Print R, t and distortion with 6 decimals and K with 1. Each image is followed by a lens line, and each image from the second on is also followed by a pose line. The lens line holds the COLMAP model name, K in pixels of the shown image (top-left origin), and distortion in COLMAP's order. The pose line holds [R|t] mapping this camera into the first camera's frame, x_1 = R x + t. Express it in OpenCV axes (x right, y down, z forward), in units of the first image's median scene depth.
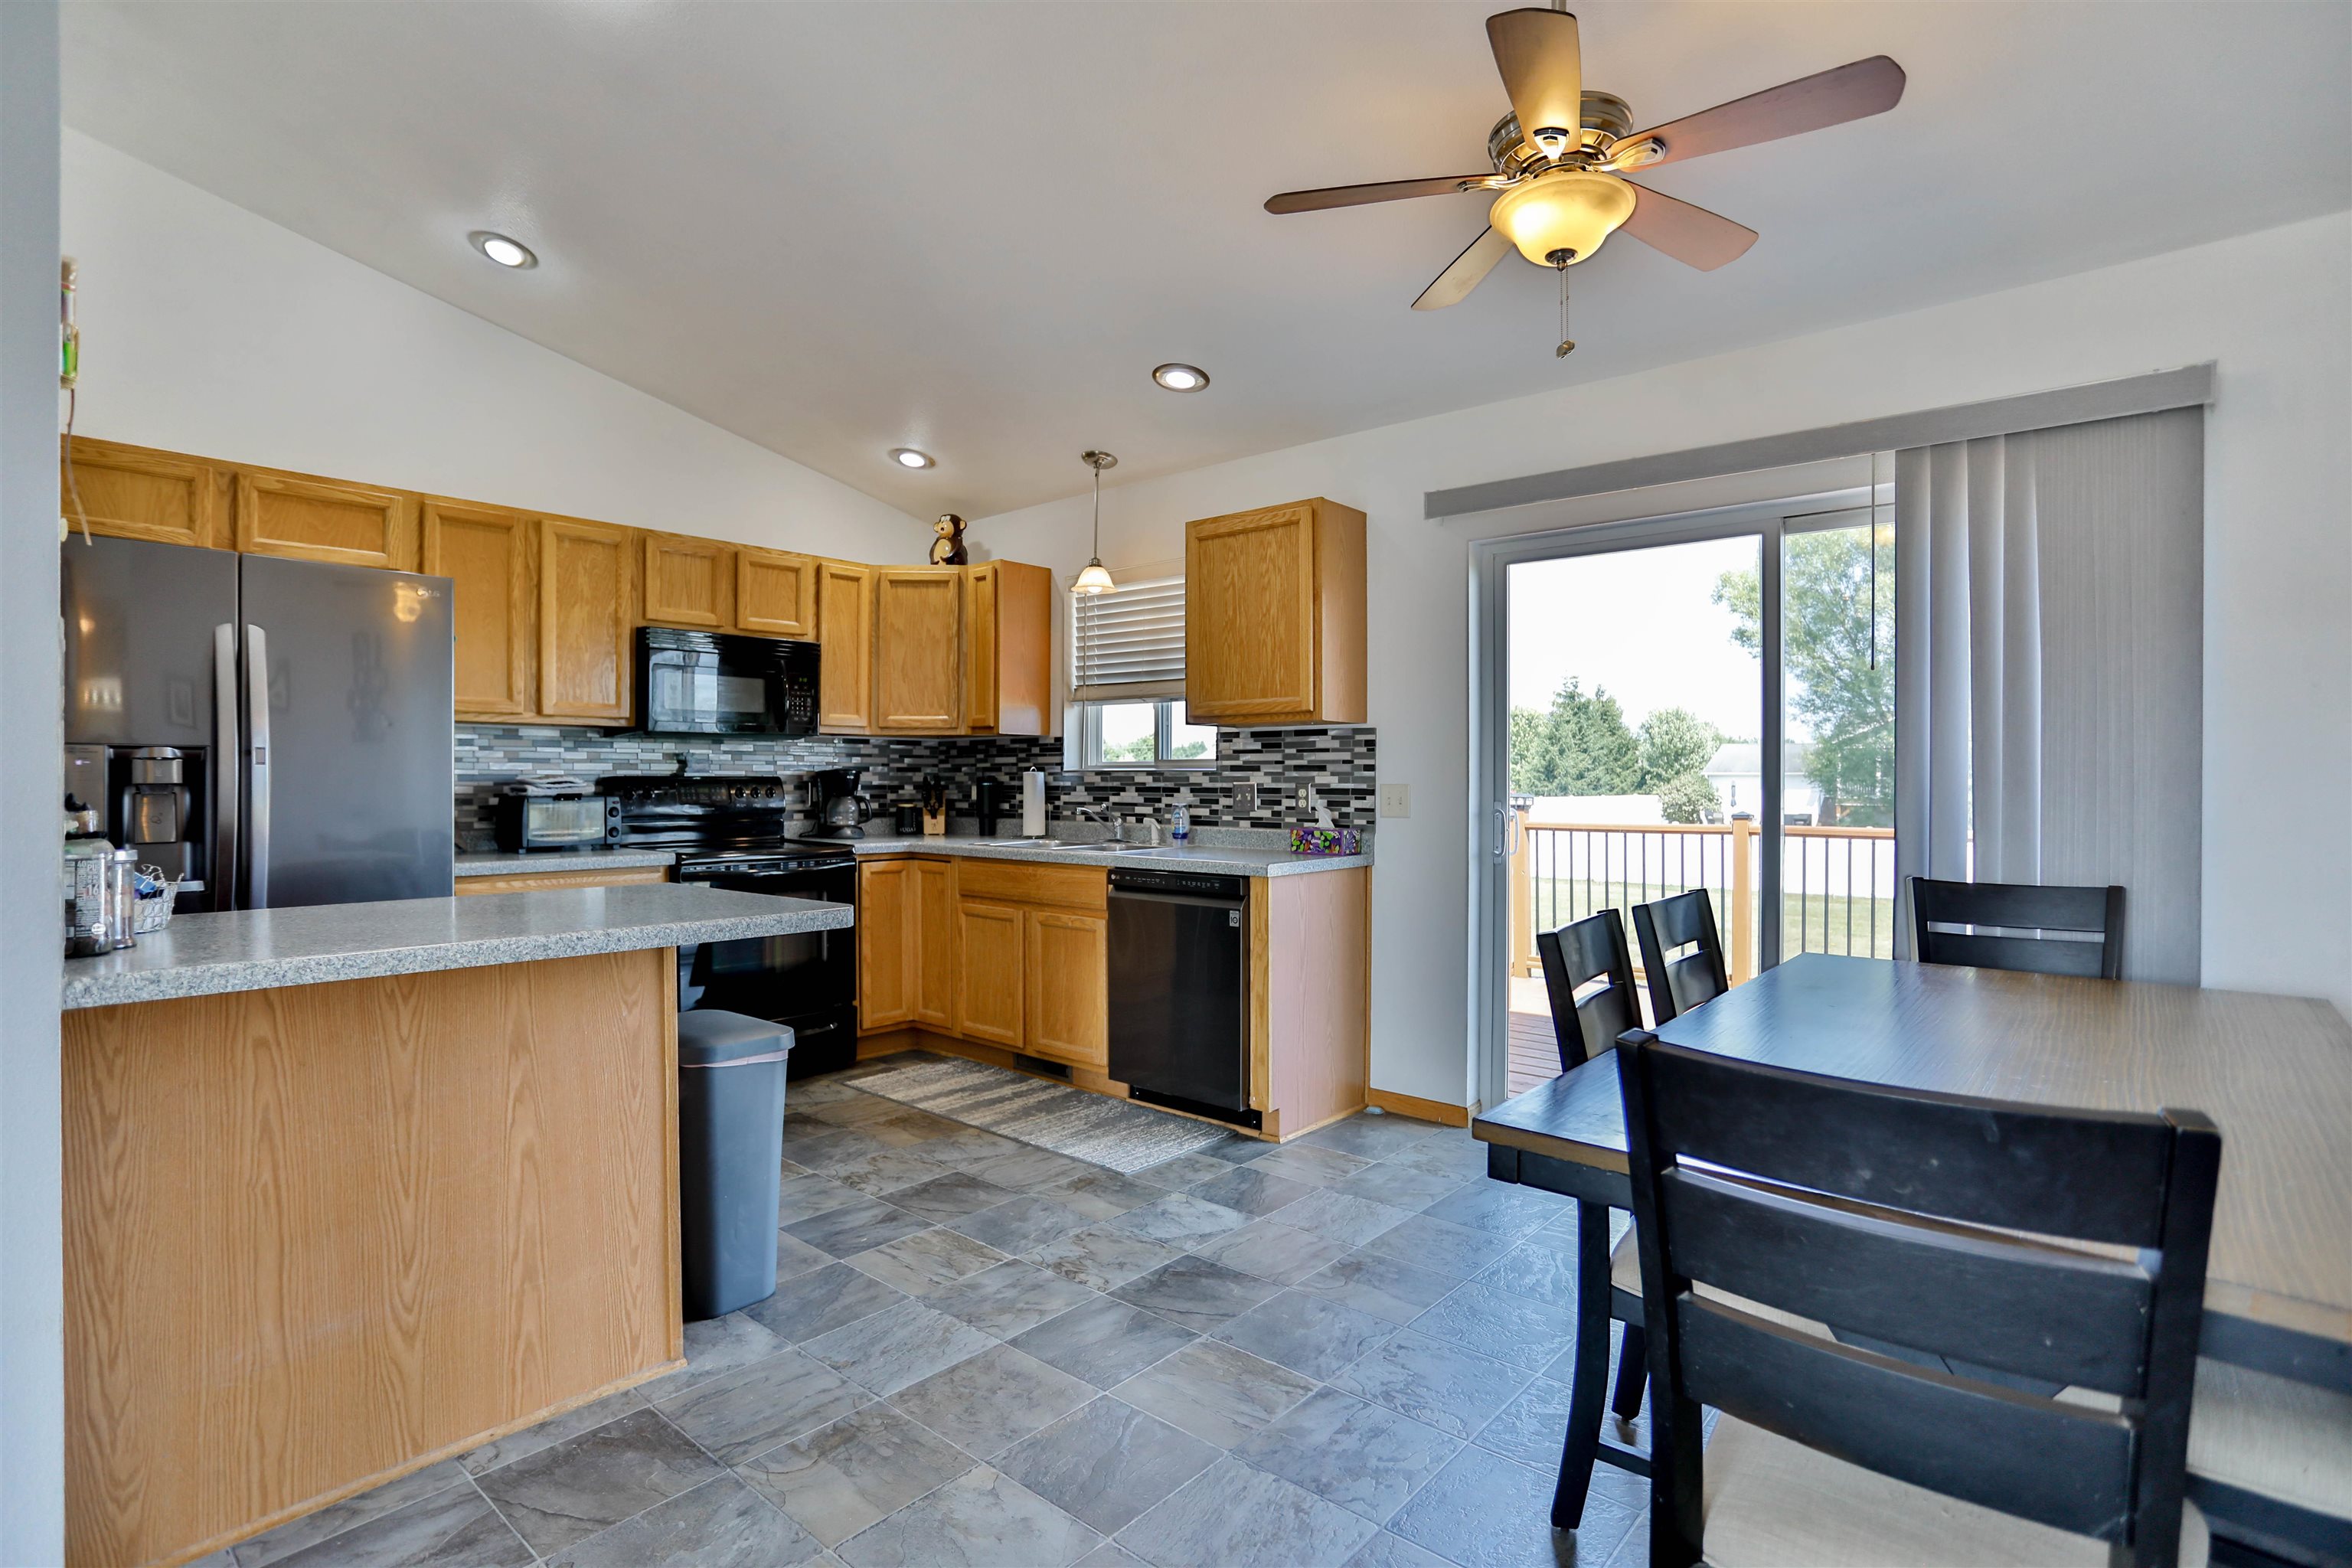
lens RADIAL K [[1170.5, 0, 1140.3], [0, 1170.5, 778.6], [0, 0, 1]] dist [-0.041408, 0.019983]
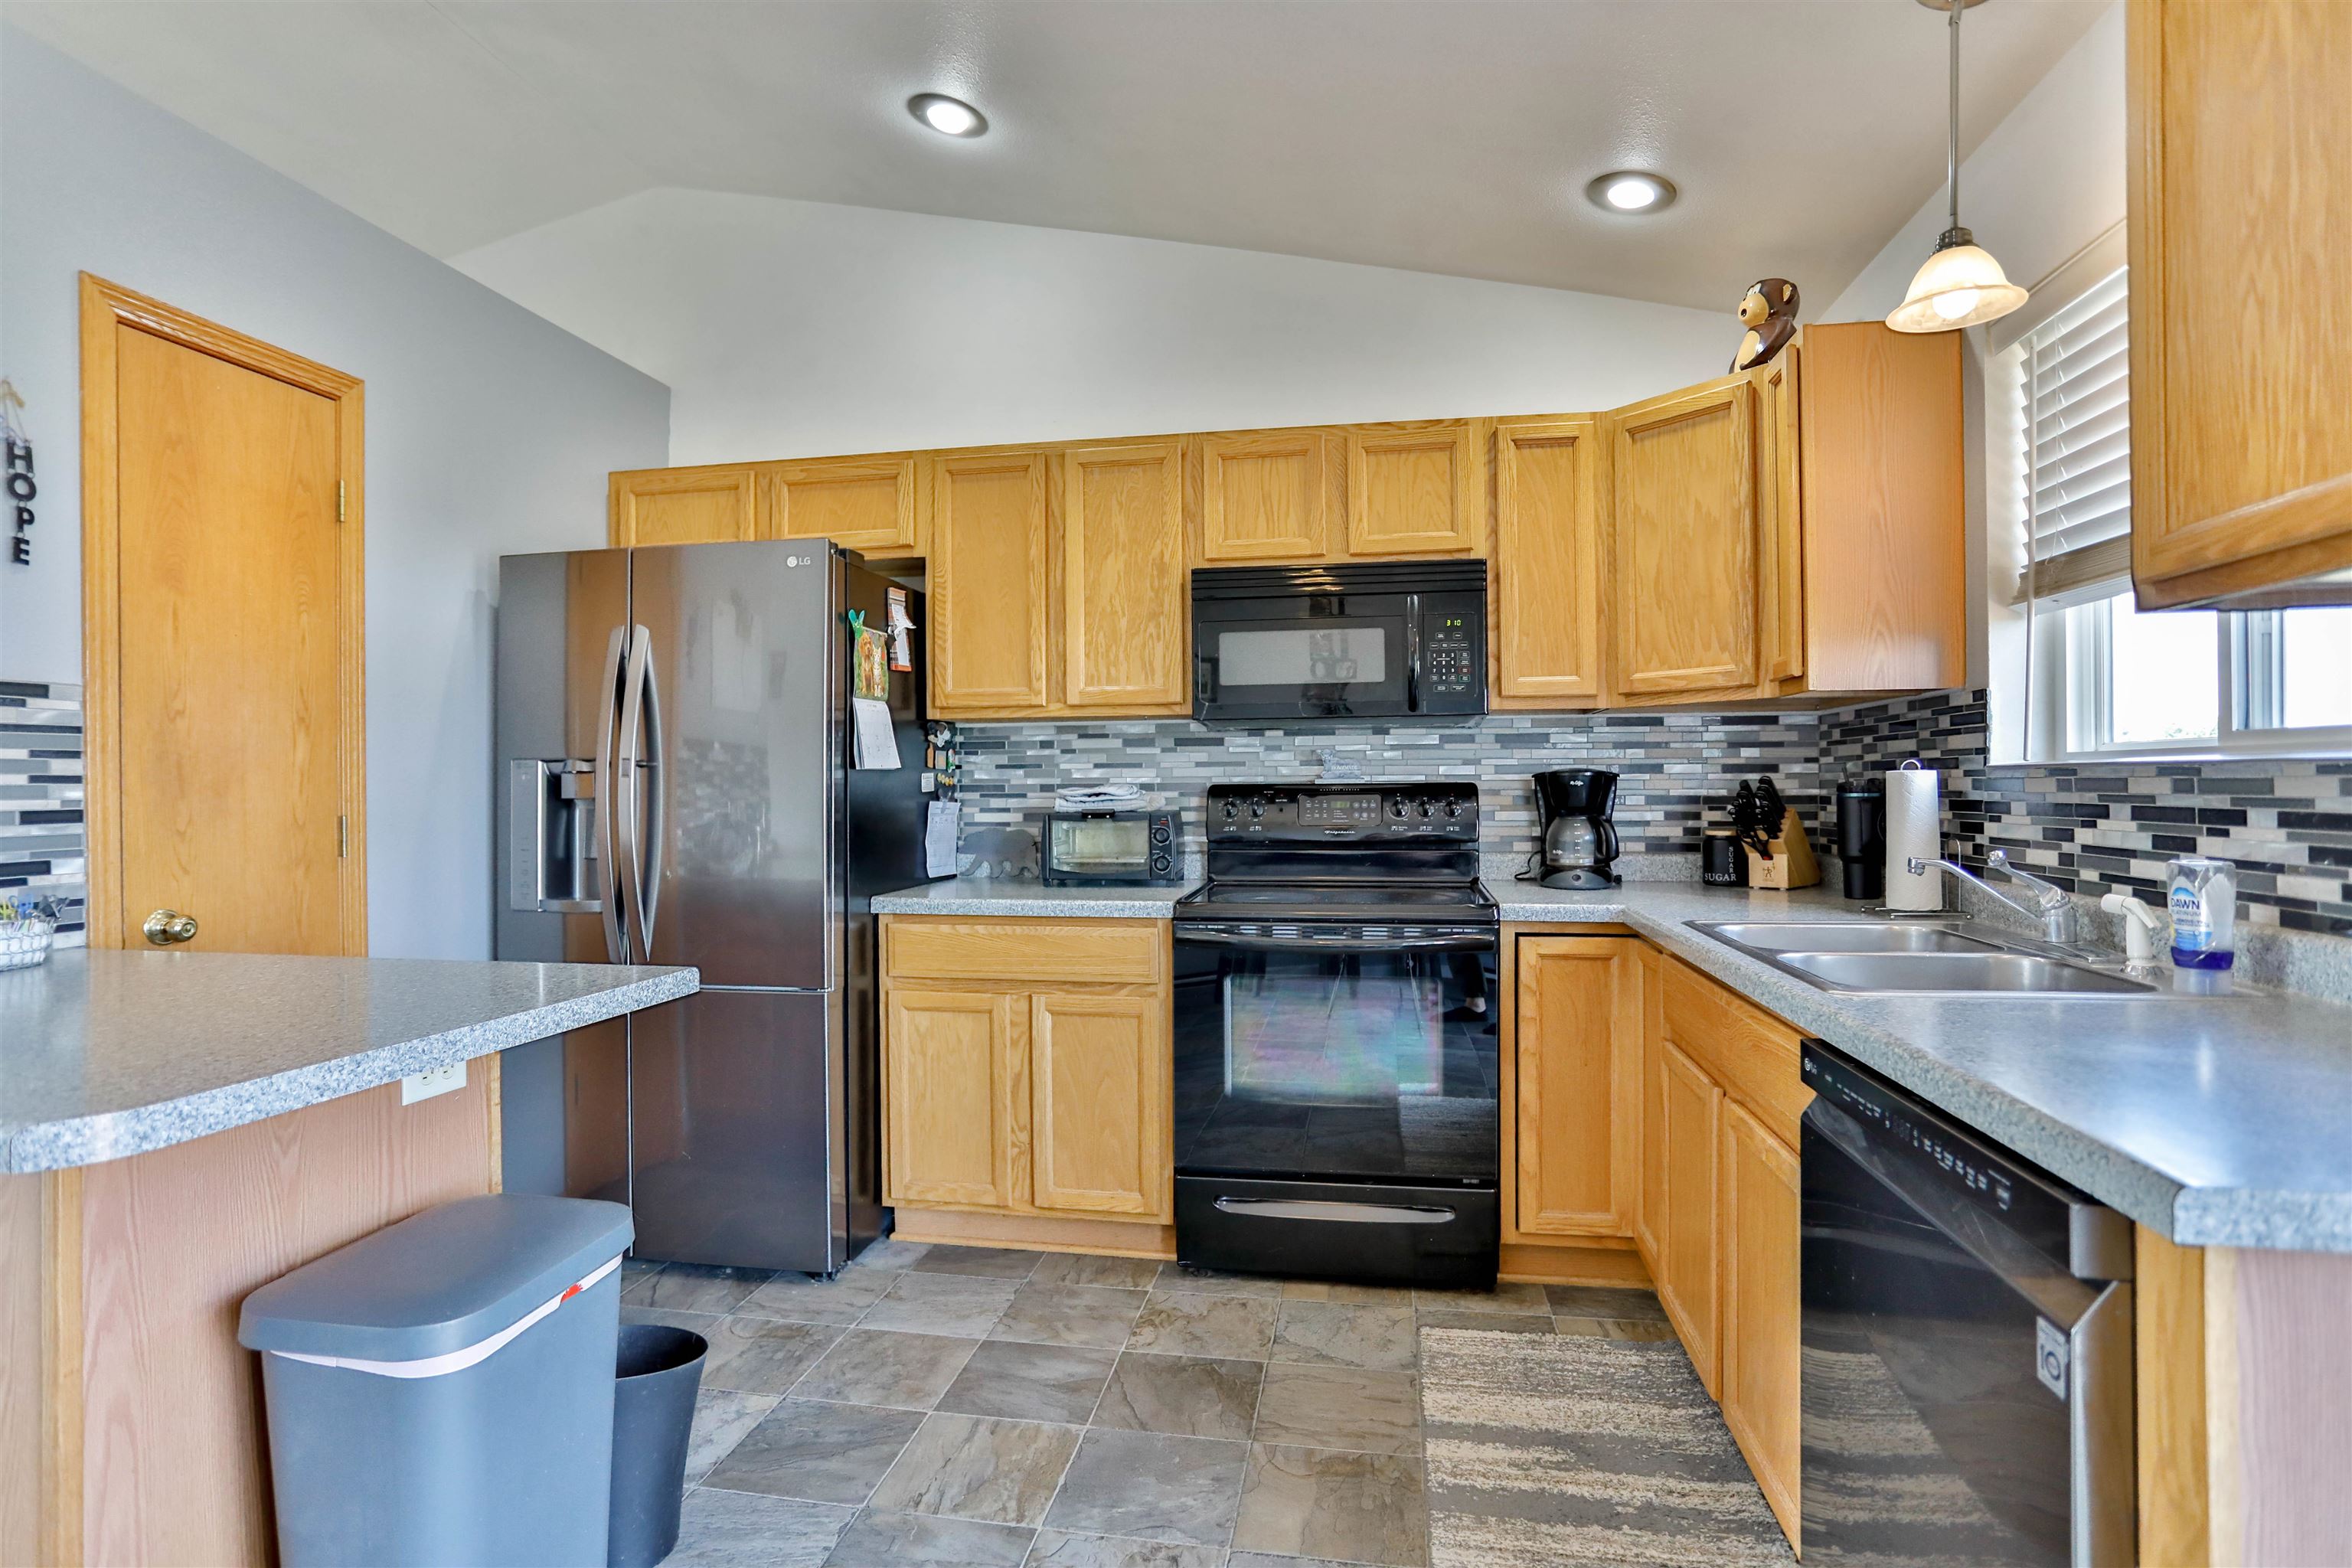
lens RADIAL K [[1170.5, 0, 1187.5], [0, 1170.5, 789.8], [0, 0, 1]] dist [-0.041408, 0.019983]
pose [[0.535389, -0.000862, -0.844605, 0.167601], [0.006853, 0.999971, 0.003324, -0.001620], [0.844578, -0.007568, 0.535379, 0.635853]]
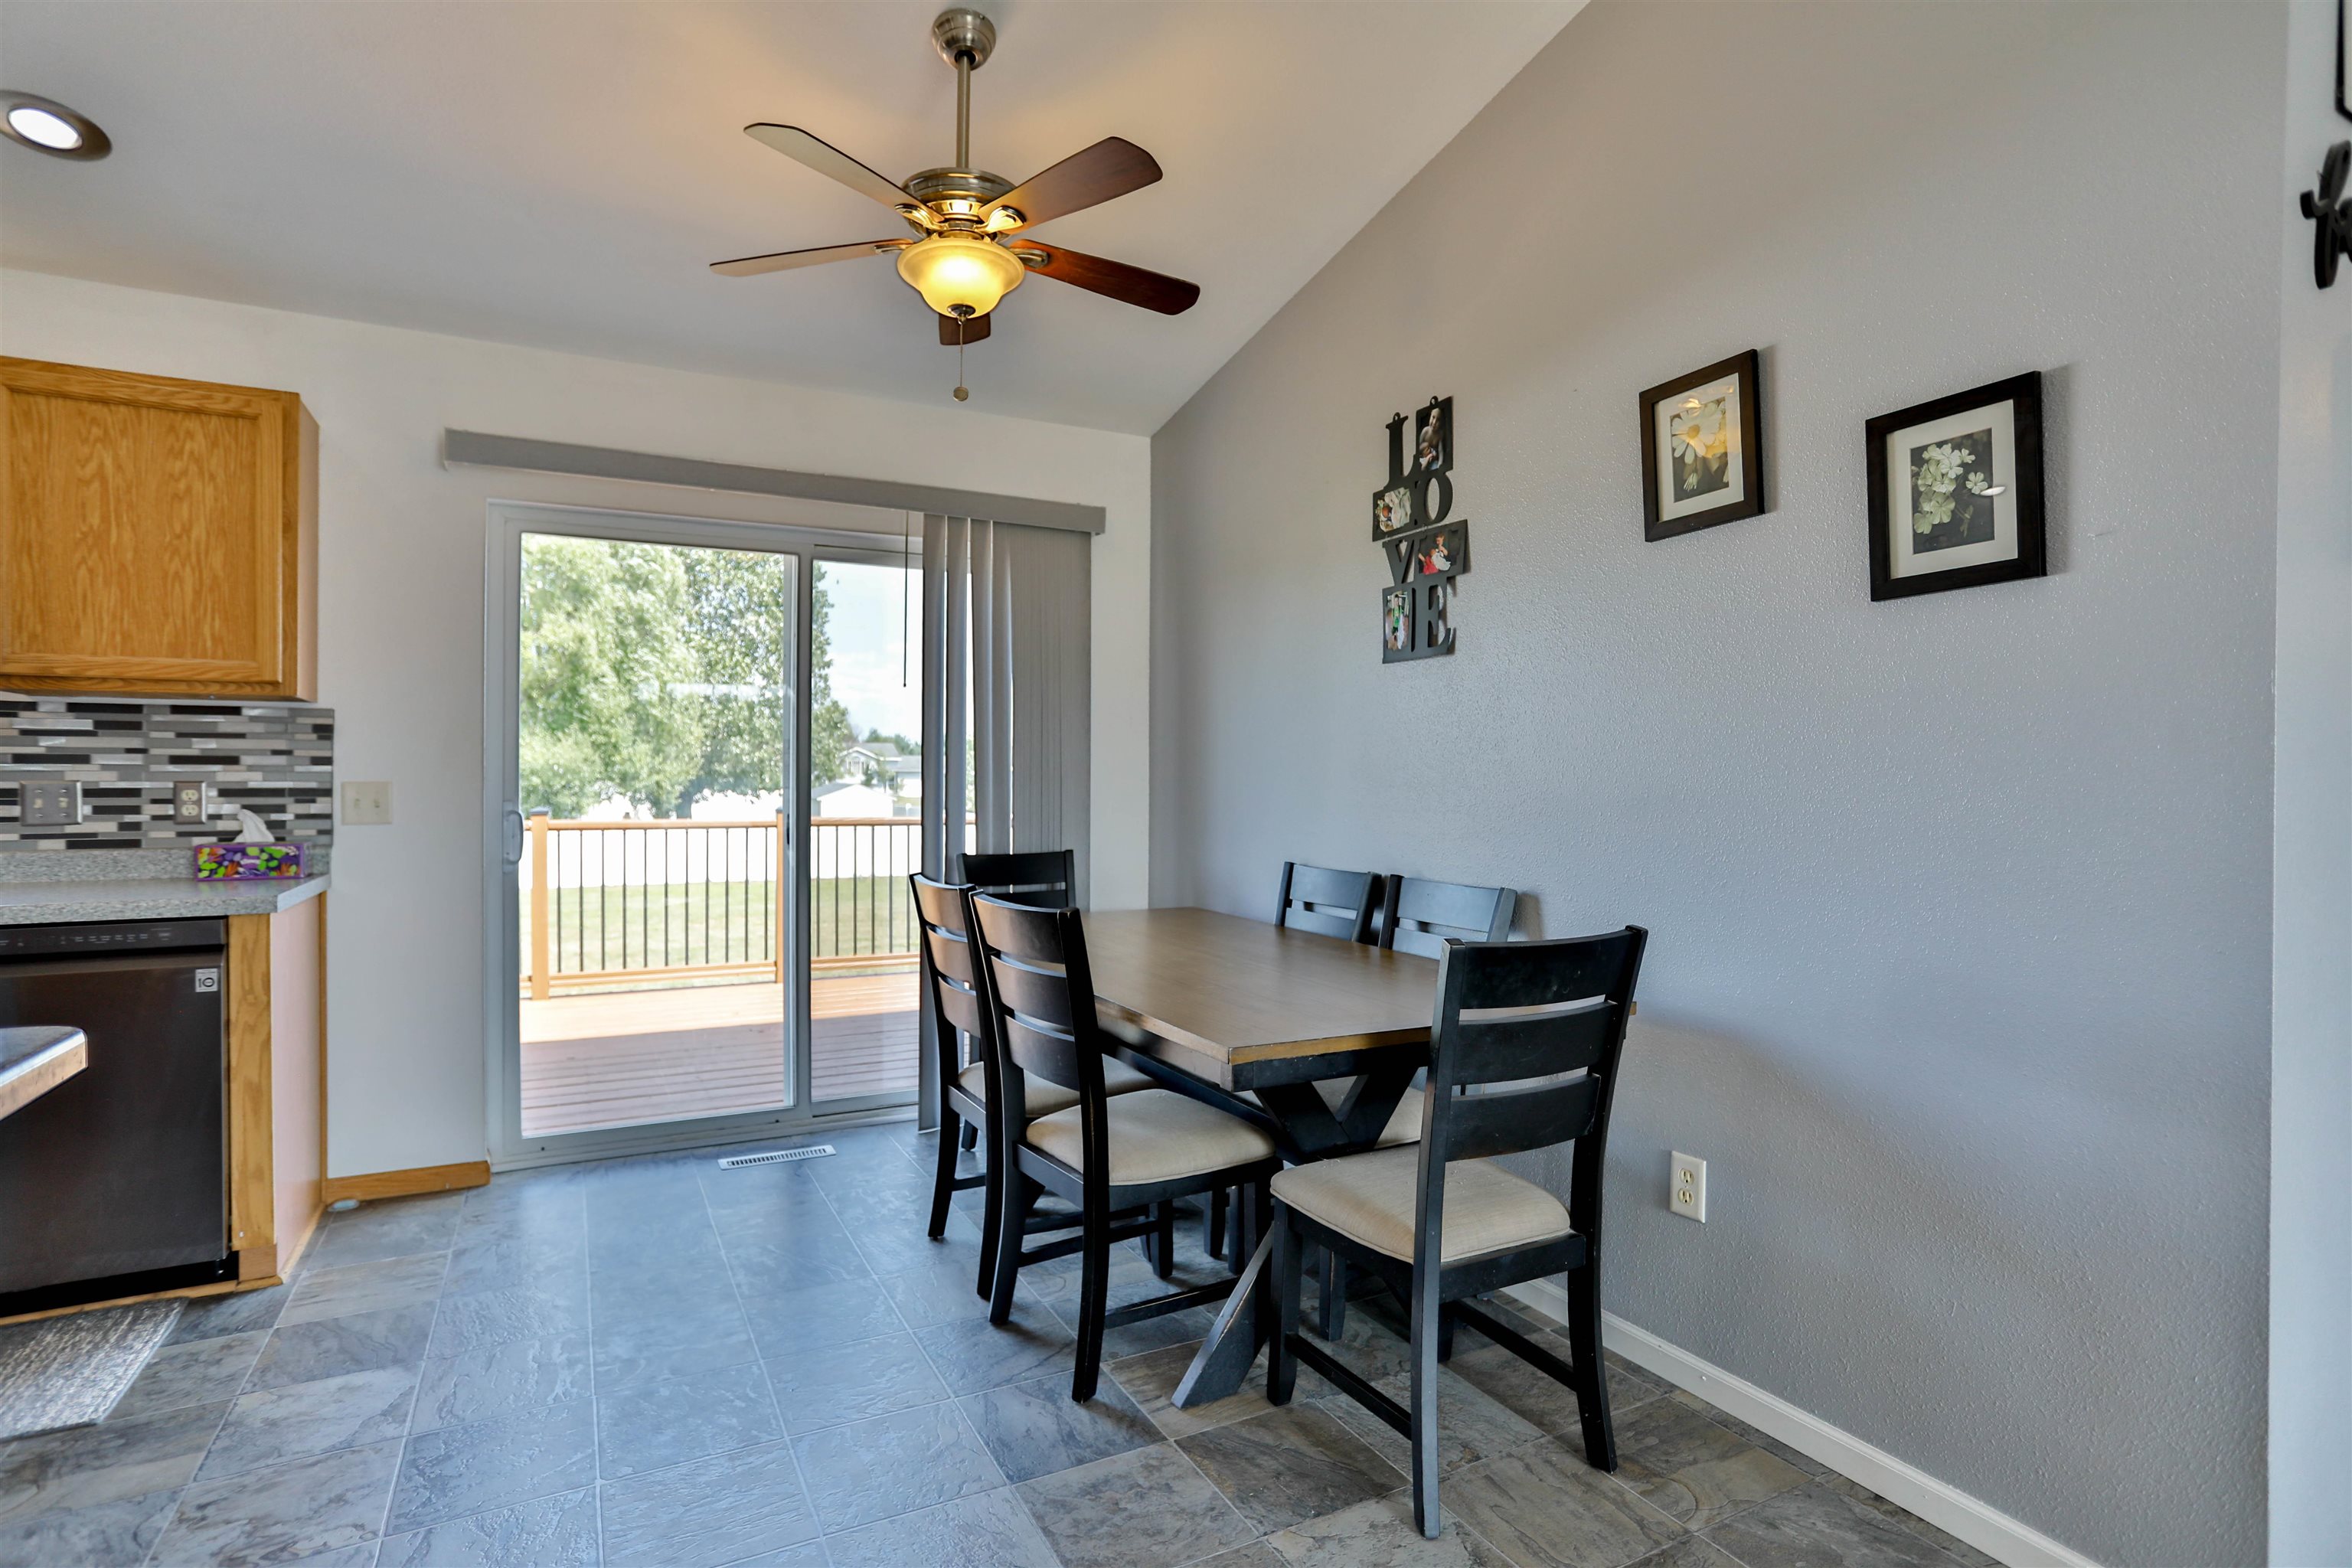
lens RADIAL K [[1170.5, 0, 1195.0], [0, 1170.5, 775.3], [0, 0, 1]] dist [-0.041408, 0.019983]
pose [[0.352659, -0.000471, 0.935752, -0.300759], [-0.002074, 0.999997, 0.001285, -0.001911], [-0.935749, -0.002394, 0.352657, 0.198125]]
